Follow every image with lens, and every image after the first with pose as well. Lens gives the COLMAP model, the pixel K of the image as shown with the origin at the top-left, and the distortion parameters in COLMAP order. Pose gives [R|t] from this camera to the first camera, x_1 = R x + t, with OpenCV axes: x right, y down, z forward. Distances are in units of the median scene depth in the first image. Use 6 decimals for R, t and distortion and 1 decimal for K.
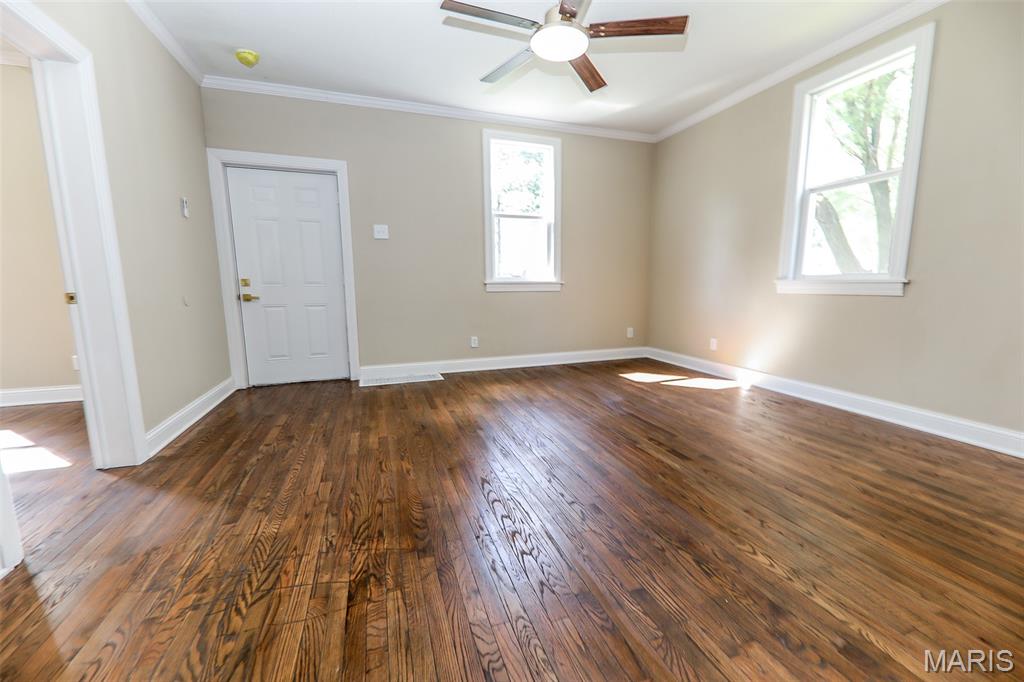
lens RADIAL K [[376.0, 0, 509.7], [0, 376.0, 335.8], [0, 0, 1]] dist [0.007361, -0.000152]
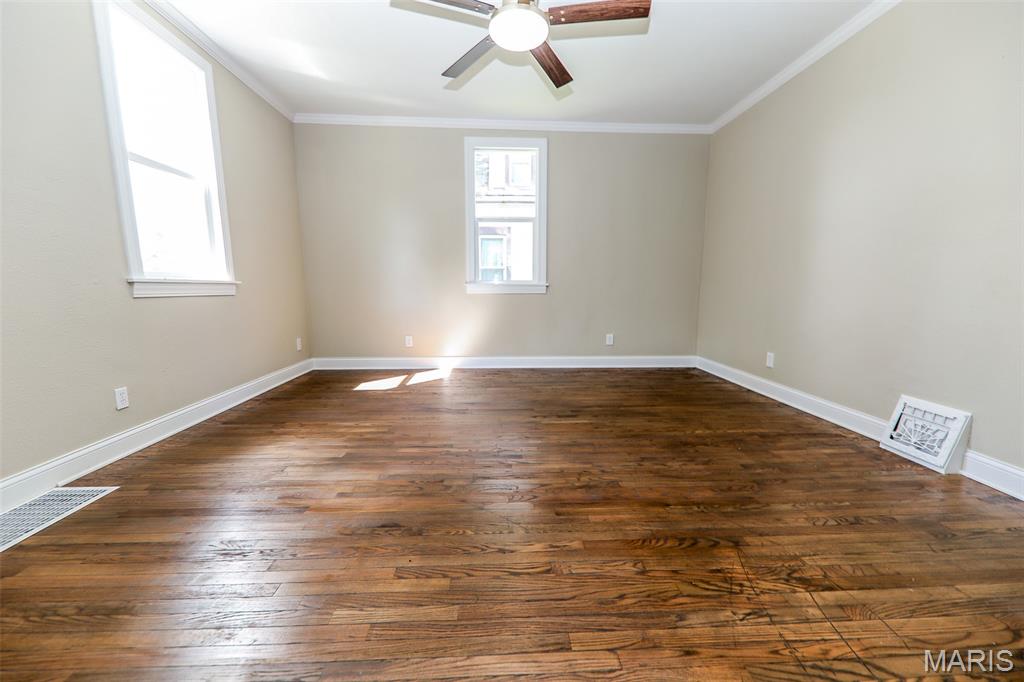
lens RADIAL K [[390.6, 0, 487.1], [0, 390.6, 338.5], [0, 0, 1]] dist [0.002426, -0.003495]
pose [[0.342003, -0.115590, 0.932563, -0.980482], [0.126762, 0.989010, 0.076099, -0.097310], [-0.931110, 0.092187, 0.352896, 0.858564]]
